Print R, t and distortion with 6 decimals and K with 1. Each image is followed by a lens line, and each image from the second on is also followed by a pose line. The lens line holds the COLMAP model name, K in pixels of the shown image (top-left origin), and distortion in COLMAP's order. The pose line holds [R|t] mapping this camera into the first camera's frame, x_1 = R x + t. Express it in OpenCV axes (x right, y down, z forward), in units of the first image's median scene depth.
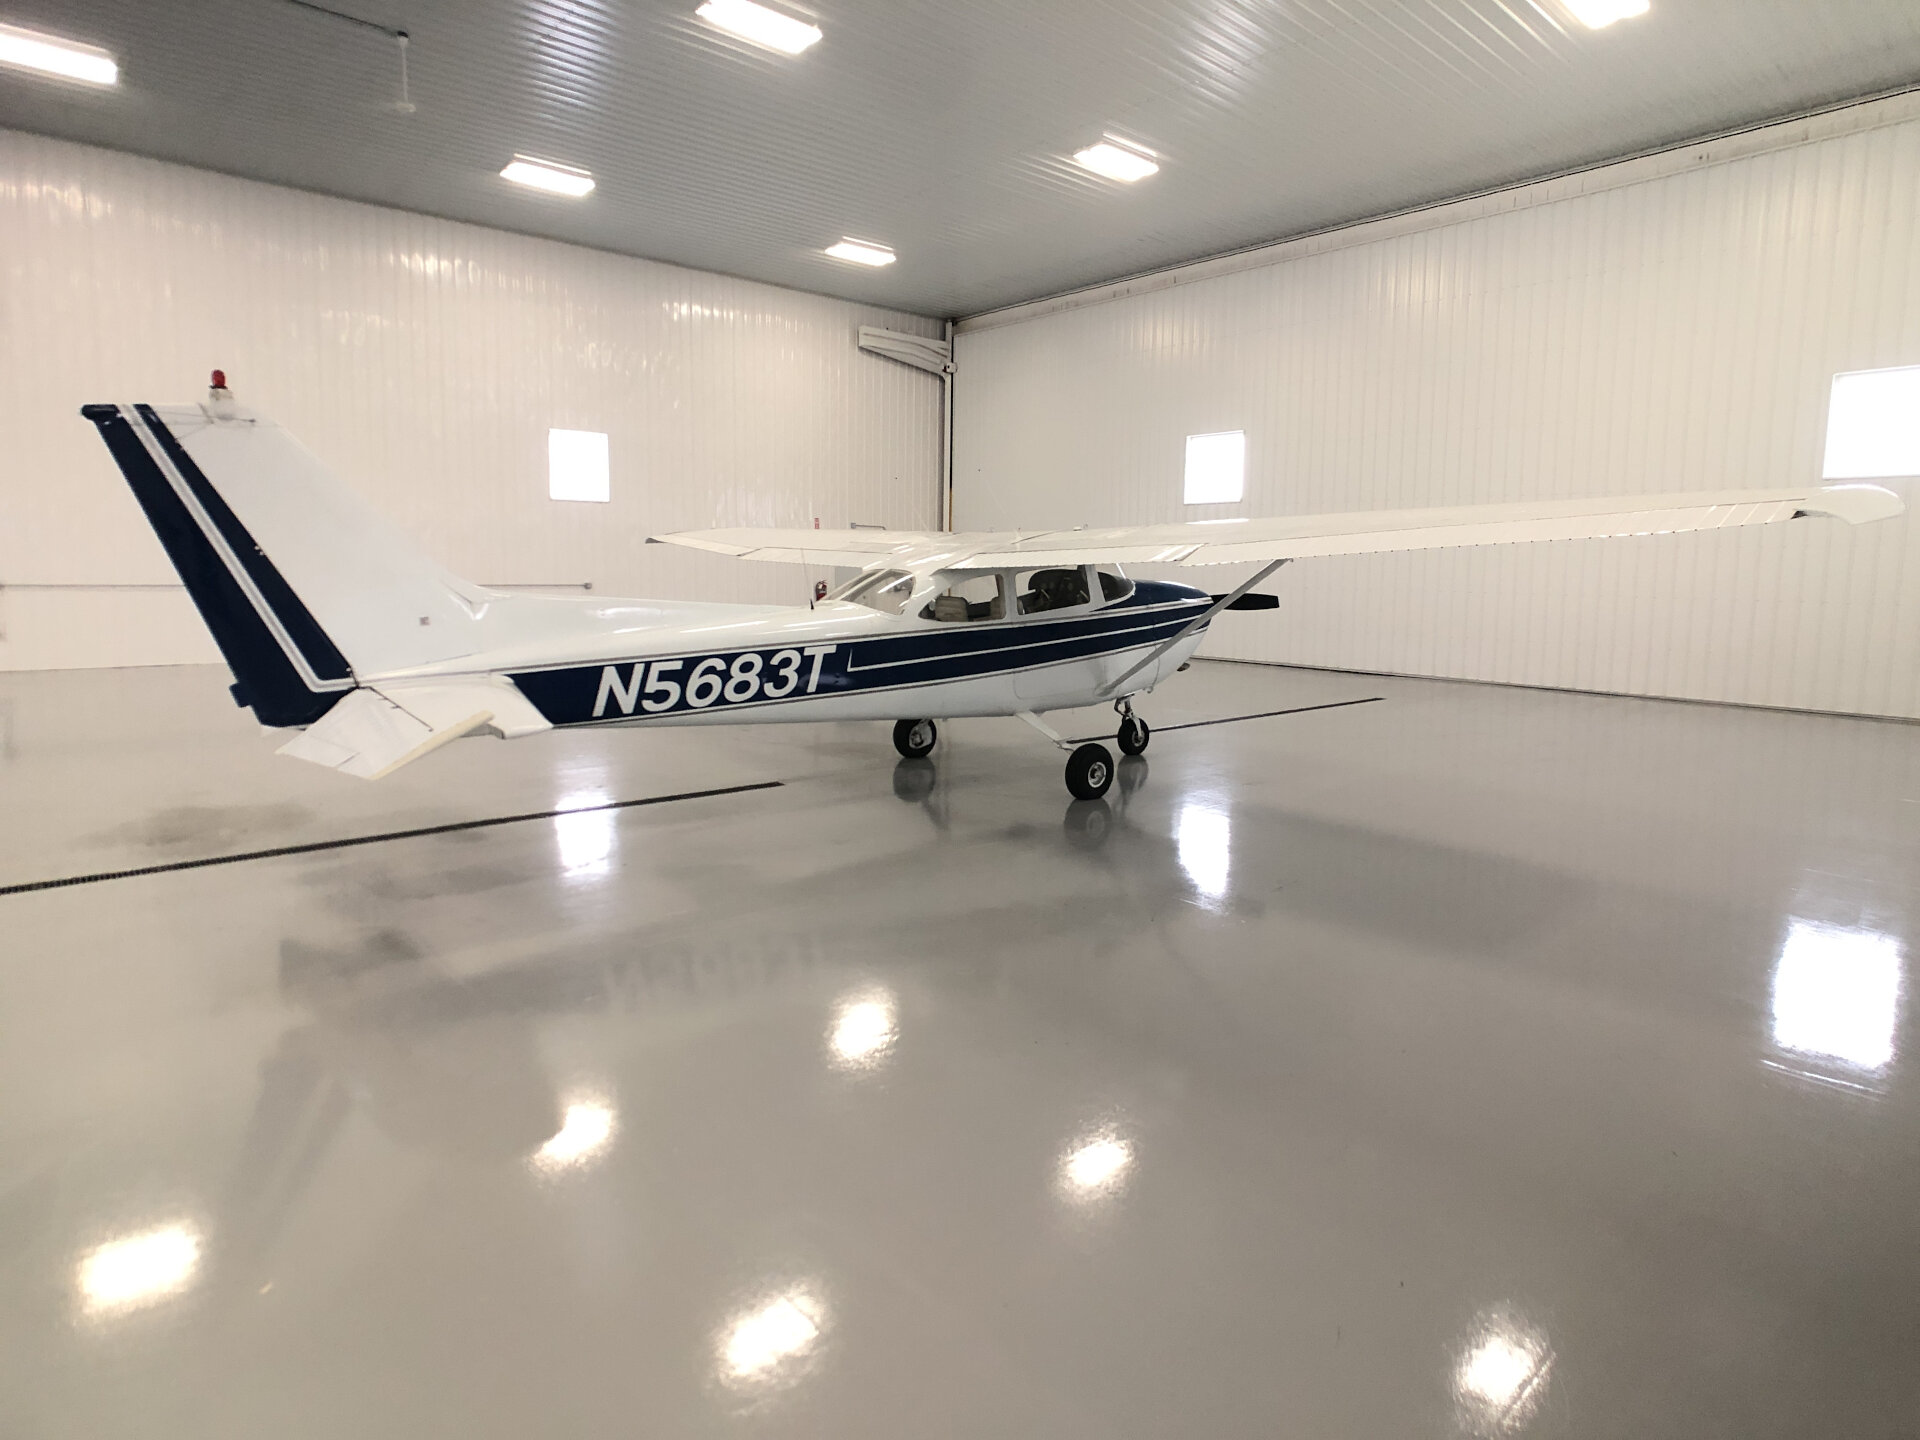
lens RADIAL K [[1051.3, 0, 960.0], [0, 1051.3, 720.0], [0, 0, 1]] dist [-0.044953, 0.001040]
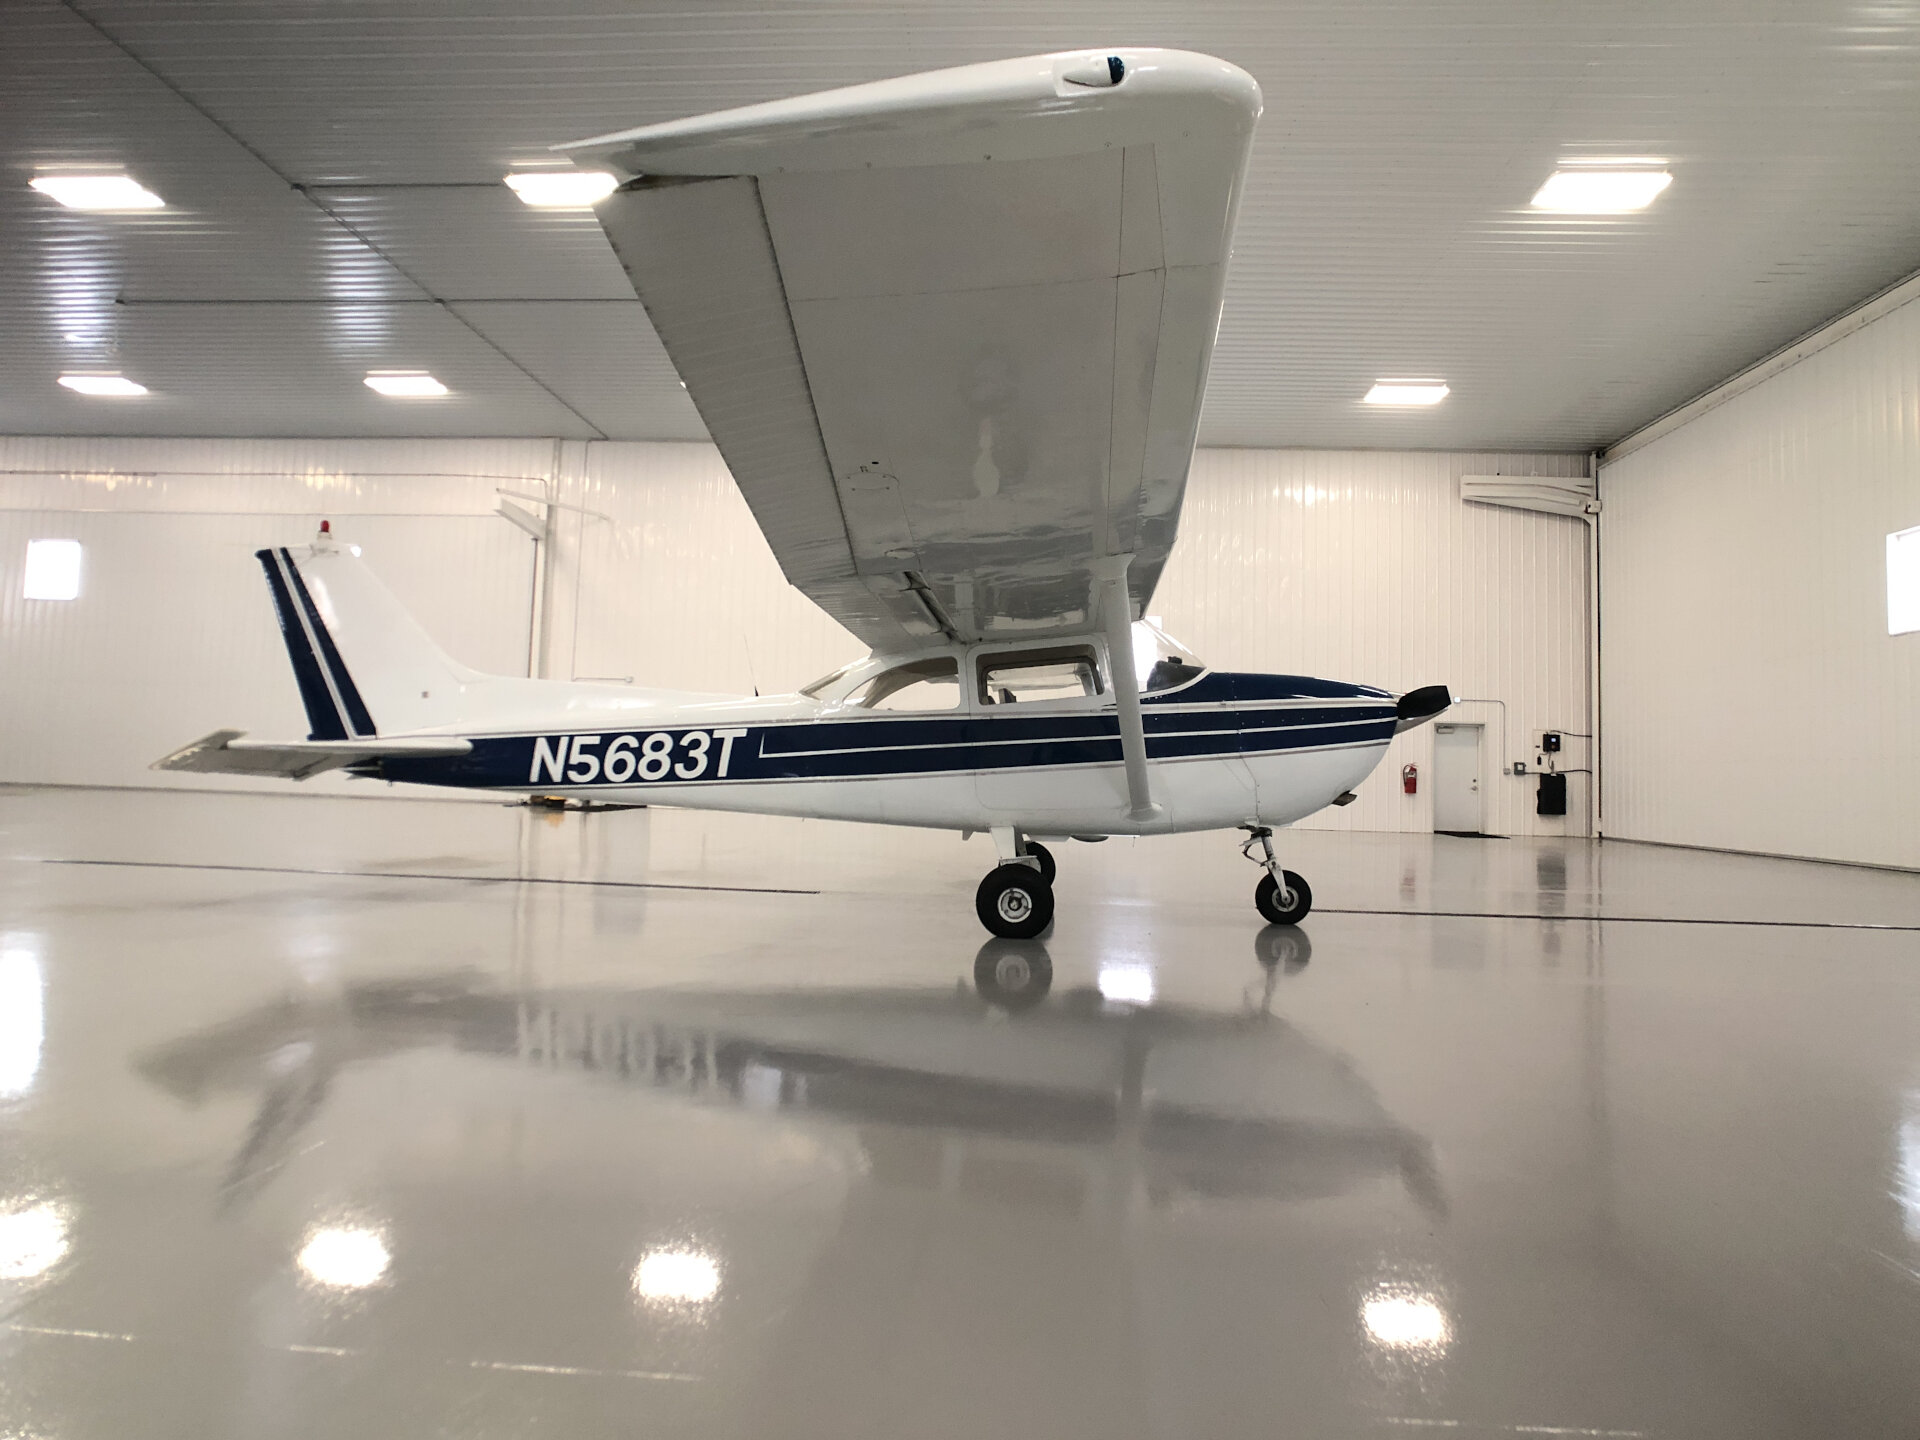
lens RADIAL K [[1051.3, 0, 960.0], [0, 1051.3, 720.0], [0, 0, 1]] dist [-0.044953, 0.001040]
pose [[0.707026, -0.033608, -0.706388, 0.714351], [-0.119219, 0.978909, -0.165901, 0.057787], [0.697066, 0.201511, 0.688108, 0.491538]]
